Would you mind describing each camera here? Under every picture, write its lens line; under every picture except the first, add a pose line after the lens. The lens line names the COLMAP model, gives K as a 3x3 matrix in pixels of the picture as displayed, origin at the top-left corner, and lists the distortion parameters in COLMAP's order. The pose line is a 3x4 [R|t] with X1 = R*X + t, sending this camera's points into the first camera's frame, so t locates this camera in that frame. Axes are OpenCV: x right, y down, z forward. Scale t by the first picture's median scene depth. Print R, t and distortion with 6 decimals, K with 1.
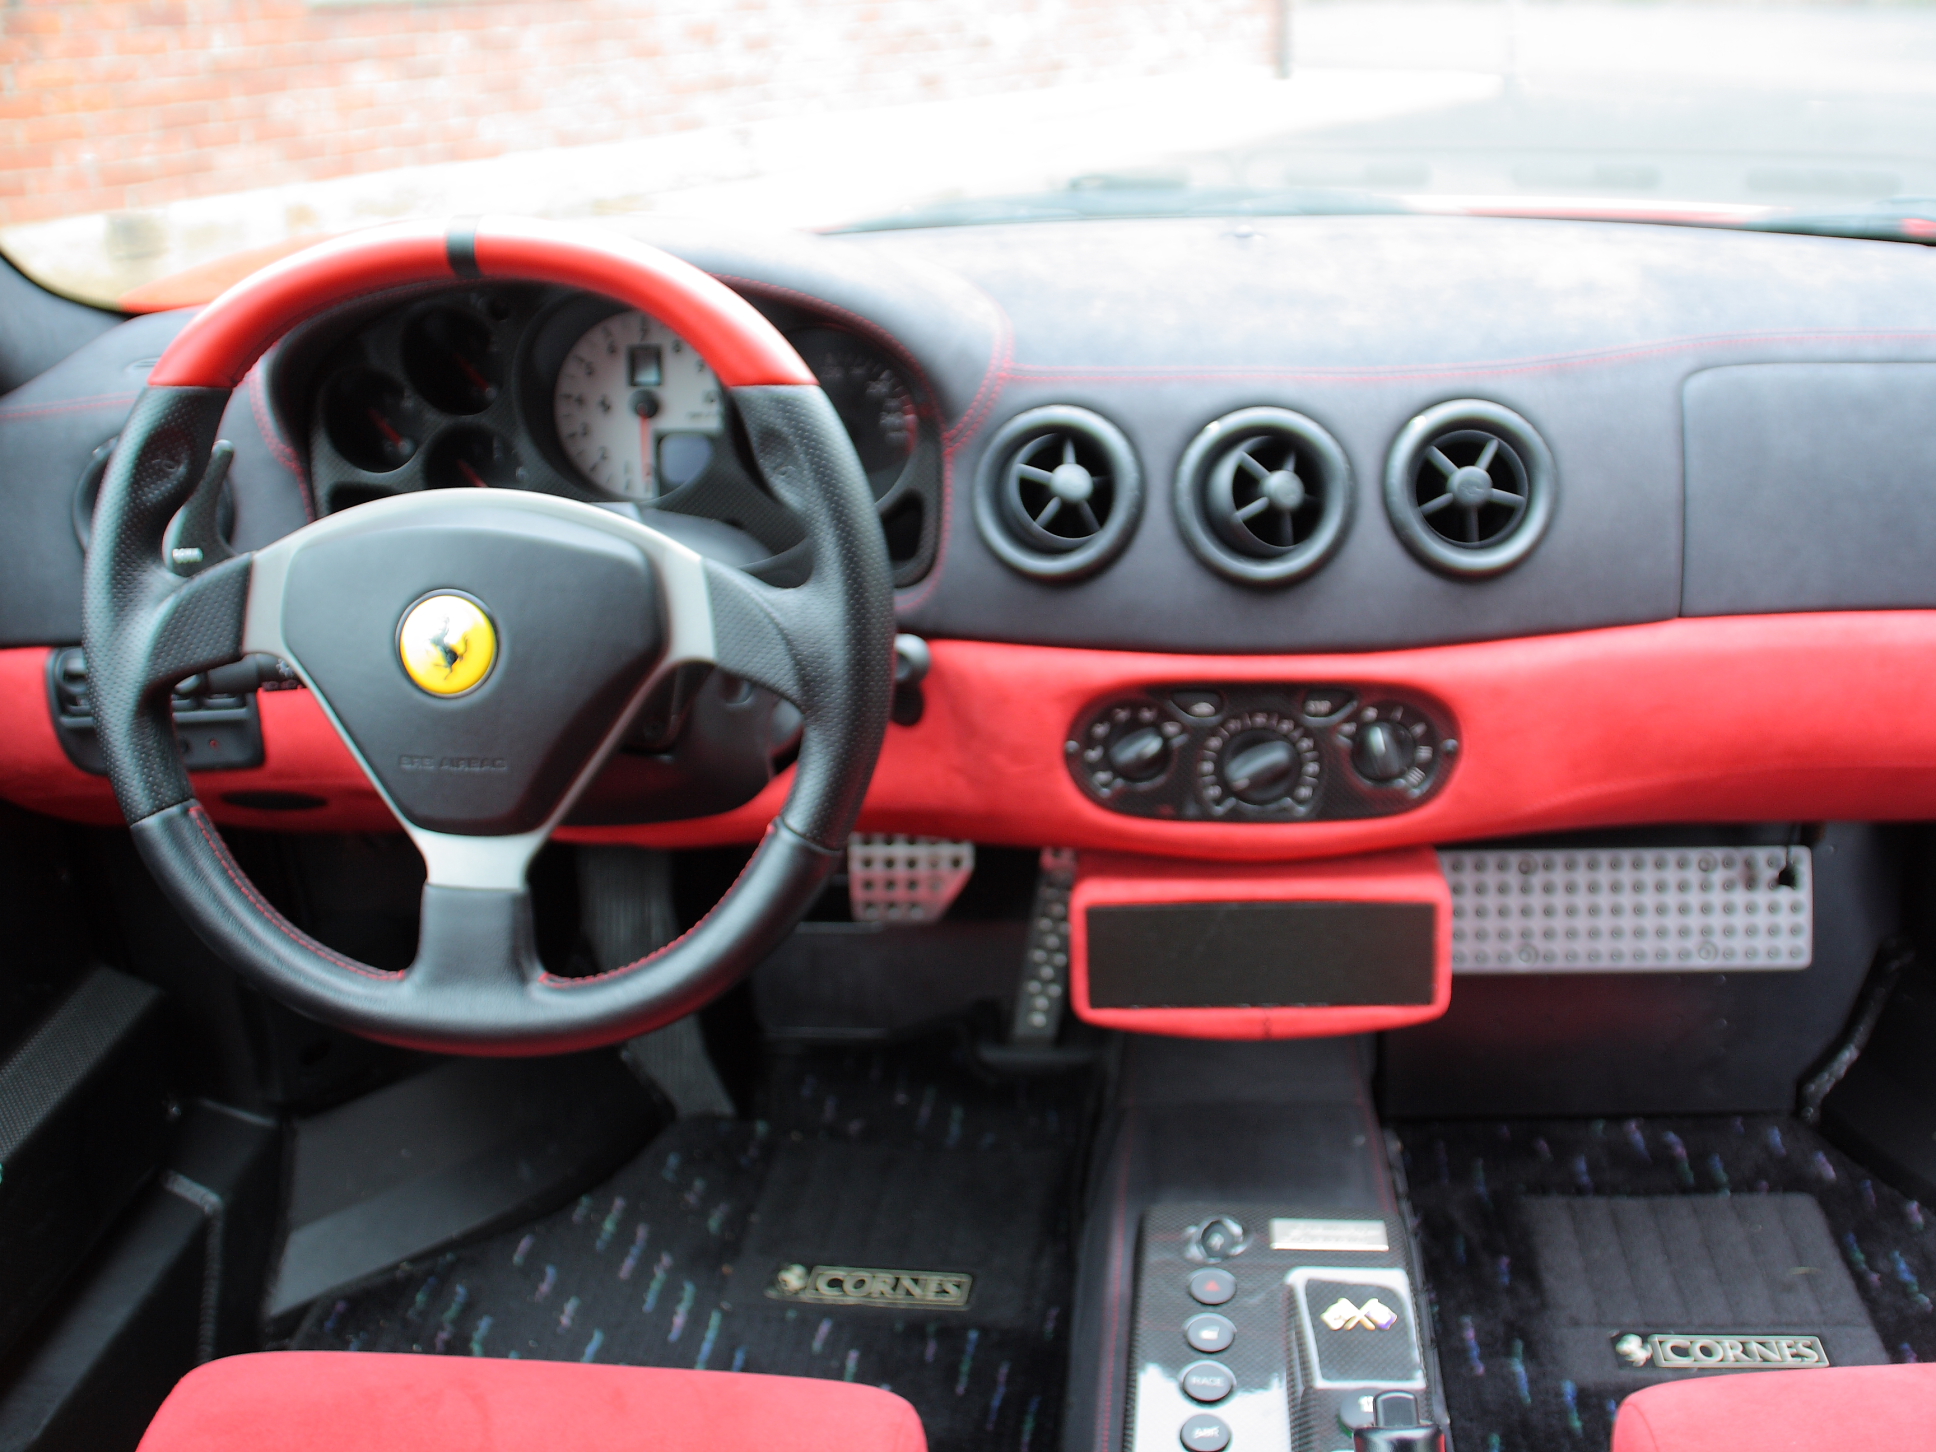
lens RADIAL K [[1841.8, 0, 968.0], [0, 1841.8, 726.0], [0, 0, 1]] dist [-0.110572, 0.014087]
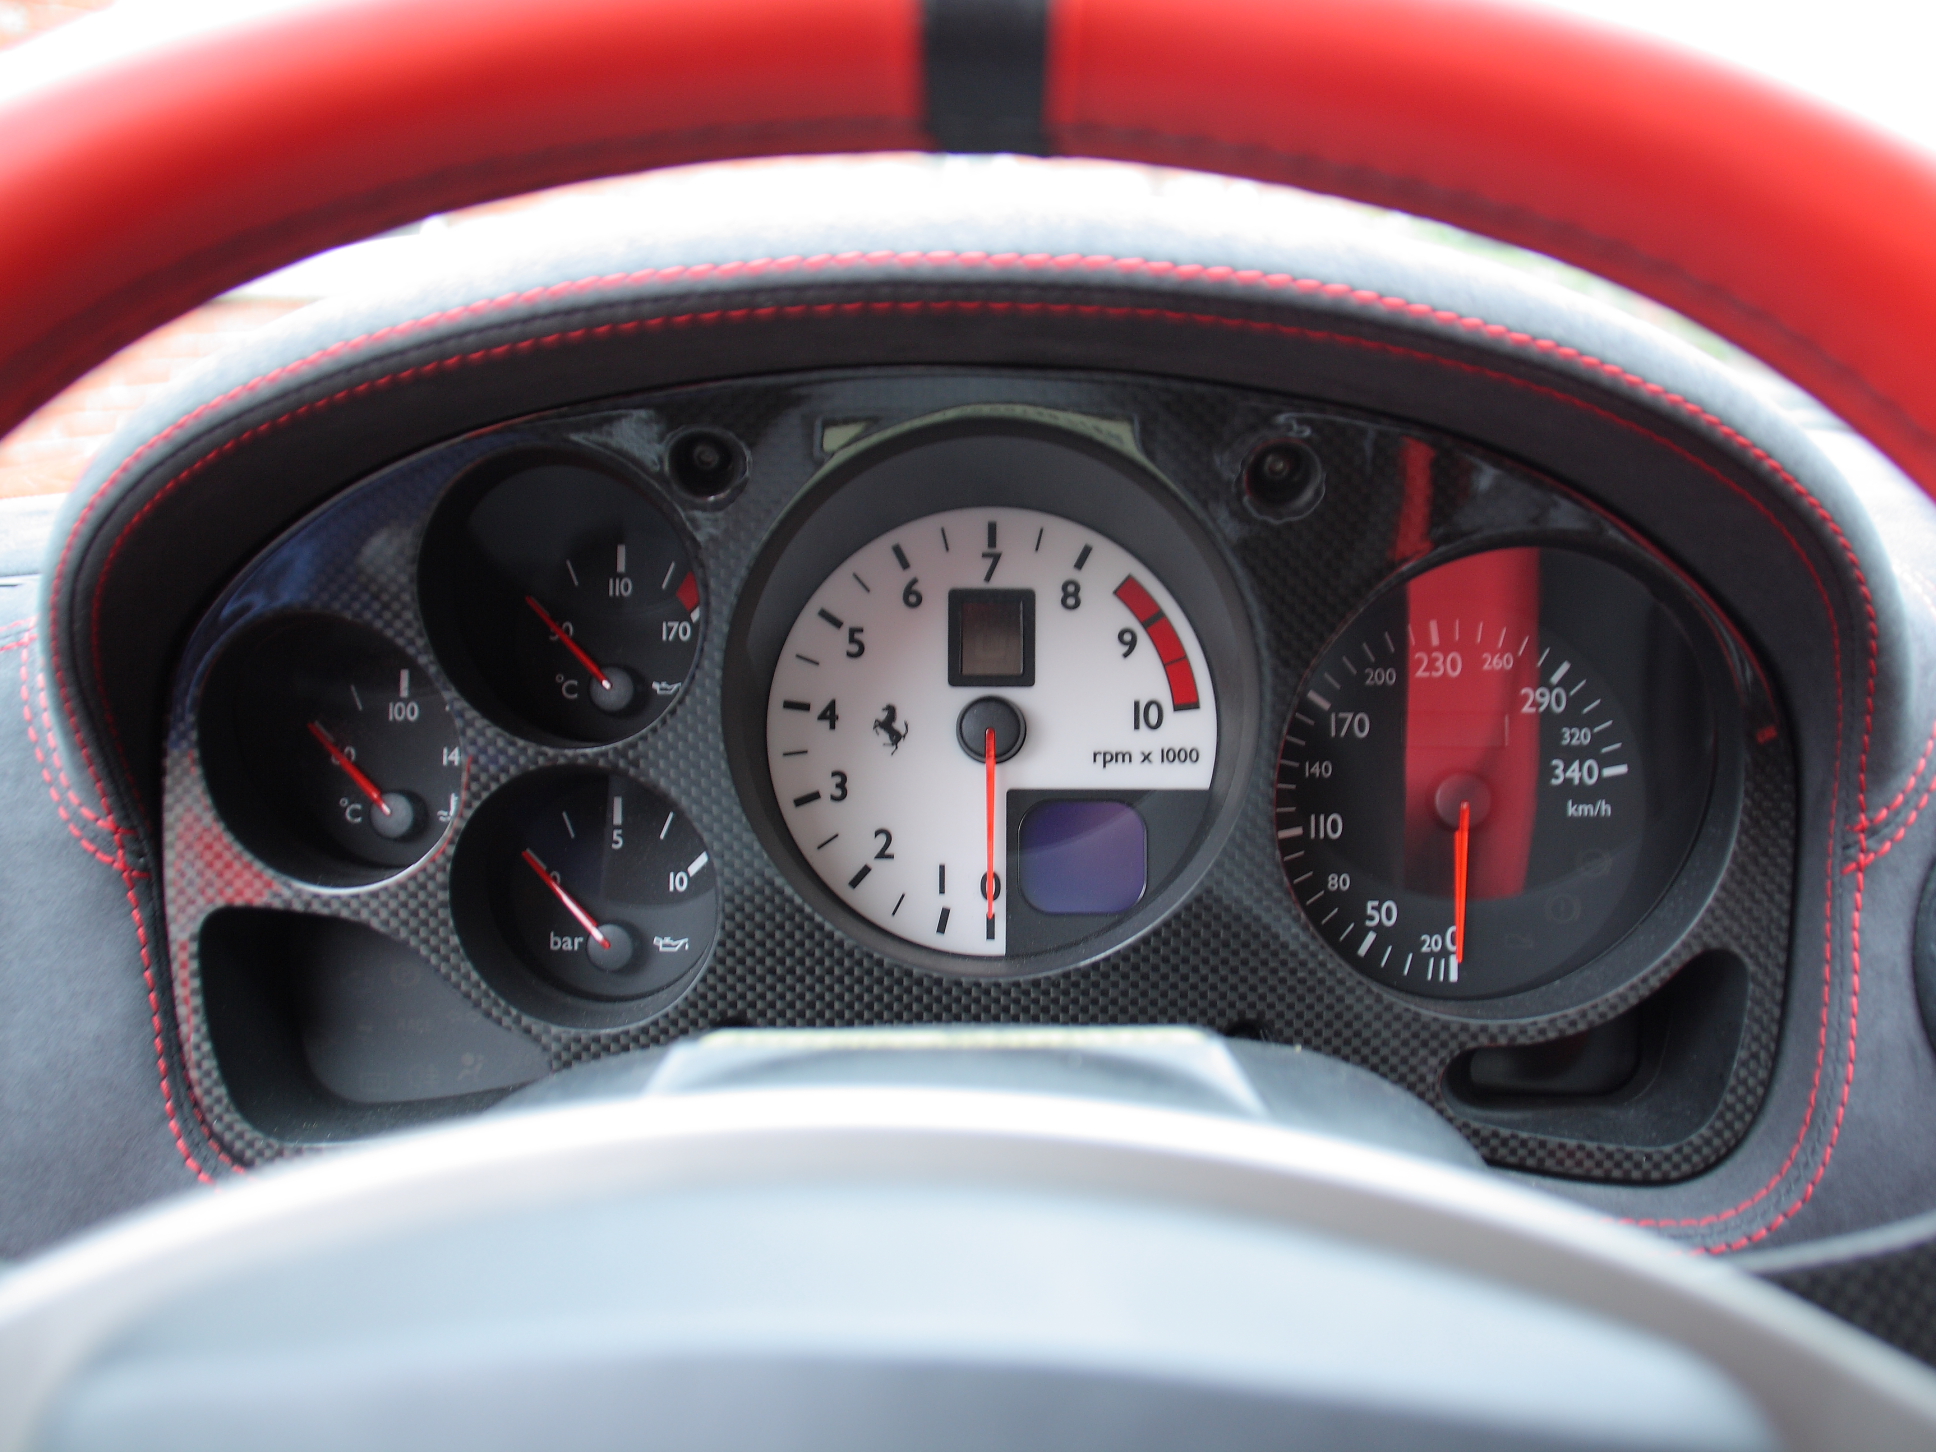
lens RADIAL K [[1804.4, 0, 968.0], [0, 1804.4, 726.0], [0, 0, 1]] dist [-0.127408, 0.018554]
pose [[0.997227, 0.013172, 0.073243, -0.225997], [-0.000692, 0.985810, -0.167866, -0.113736], [-0.074415, 0.167350, 0.983085, 0.634567]]
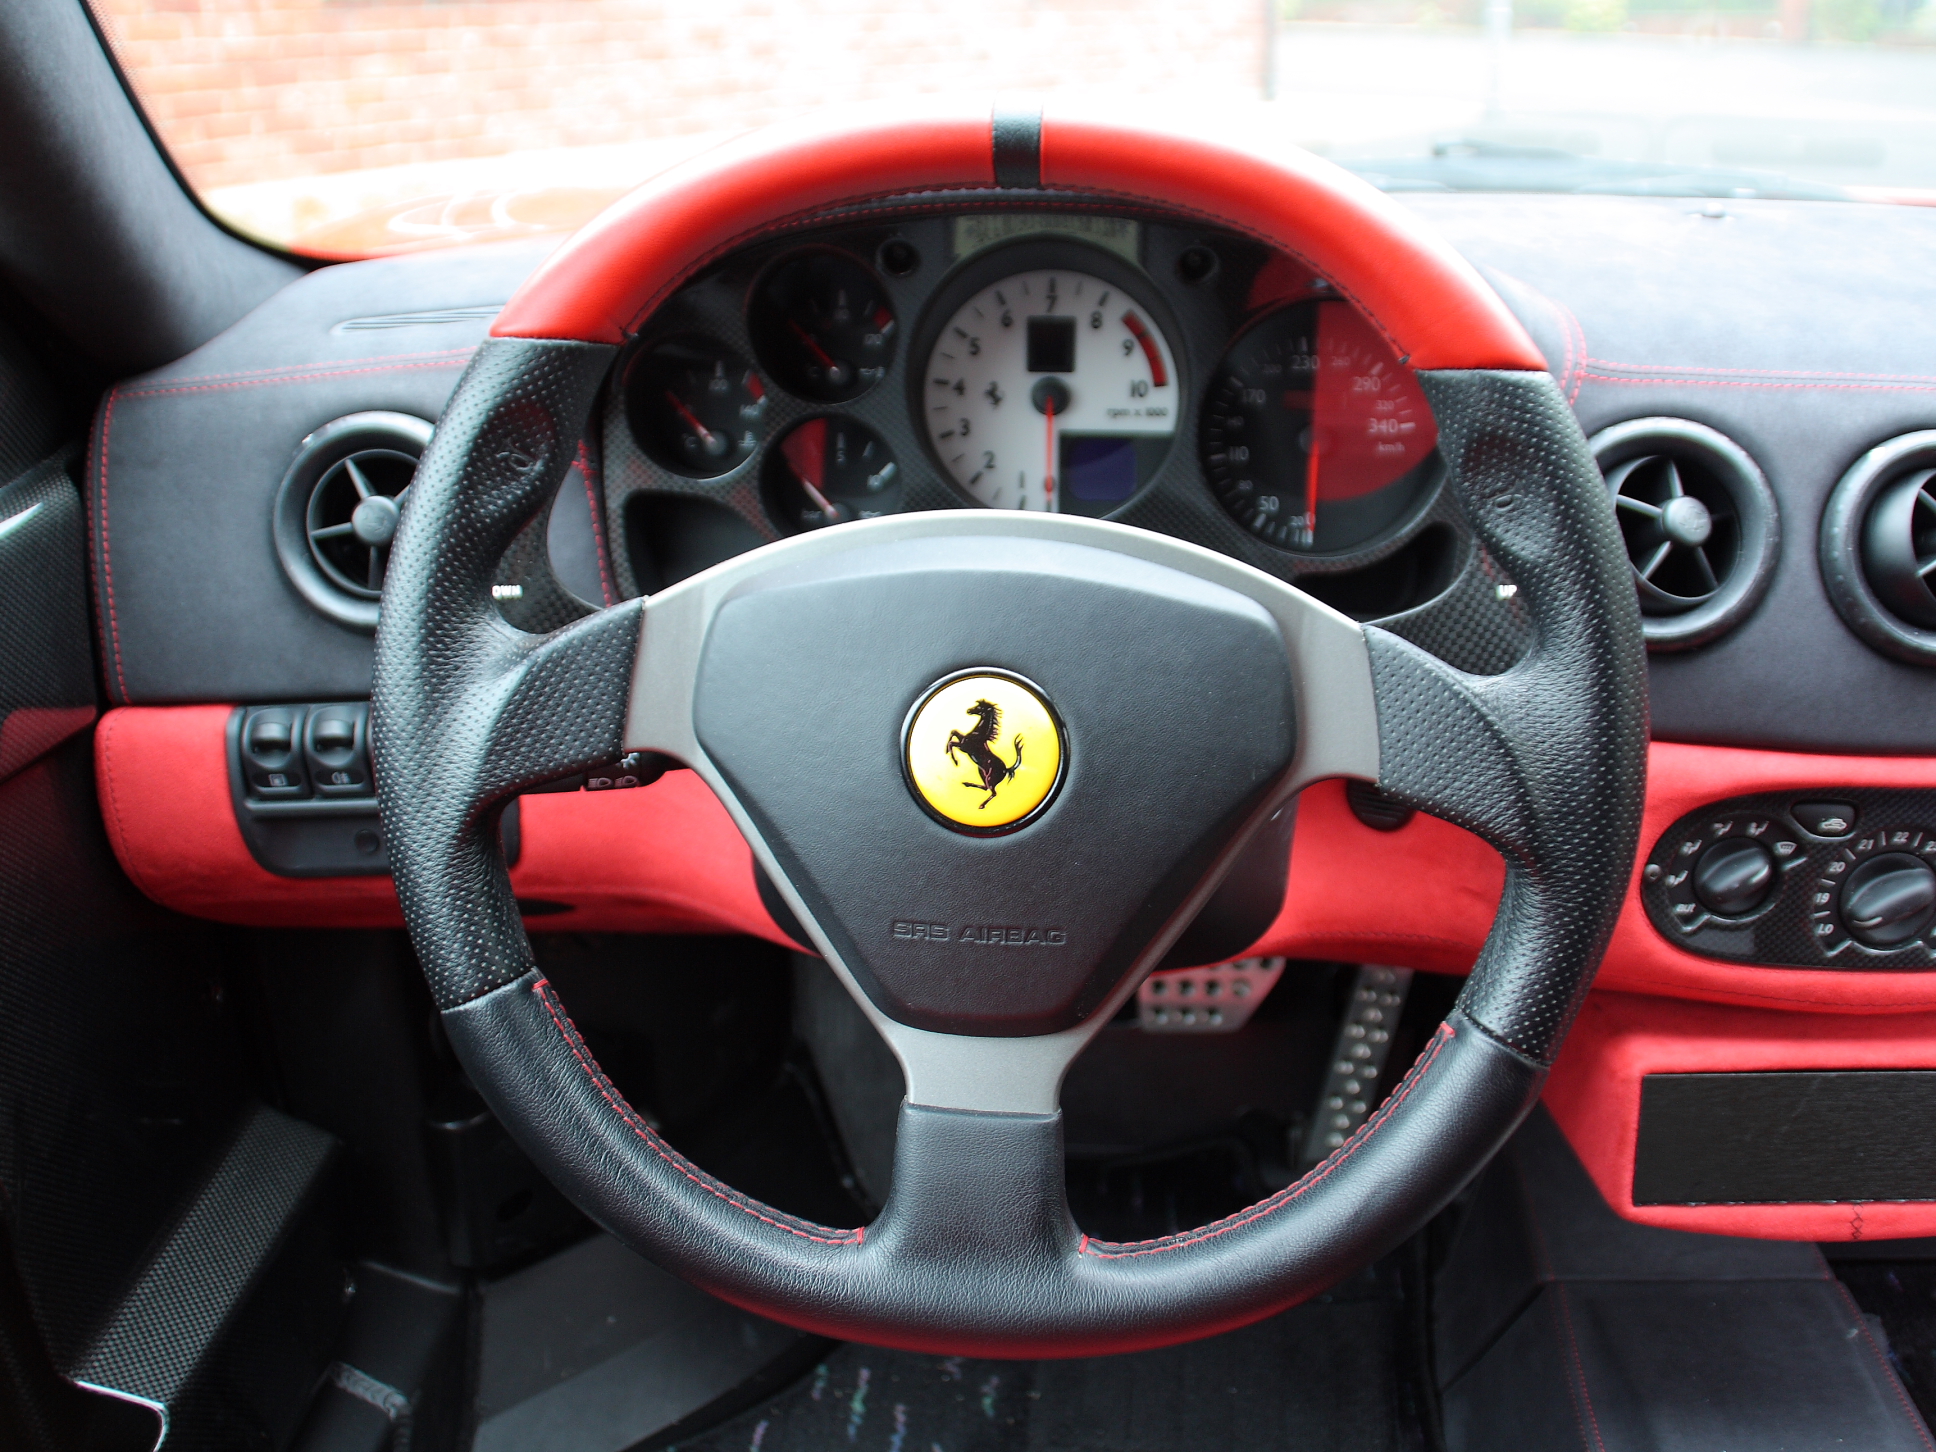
lens RADIAL K [[1804.4, 0, 968.0], [0, 1804.4, 726.0], [0, 0, 1]] dist [-0.127408, 0.018554]
pose [[0.999595, 0.017402, 0.022507, -0.239022], [-0.017361, 0.999847, -0.002020, -0.041126], [-0.022539, 0.001628, 0.999745, 0.284405]]
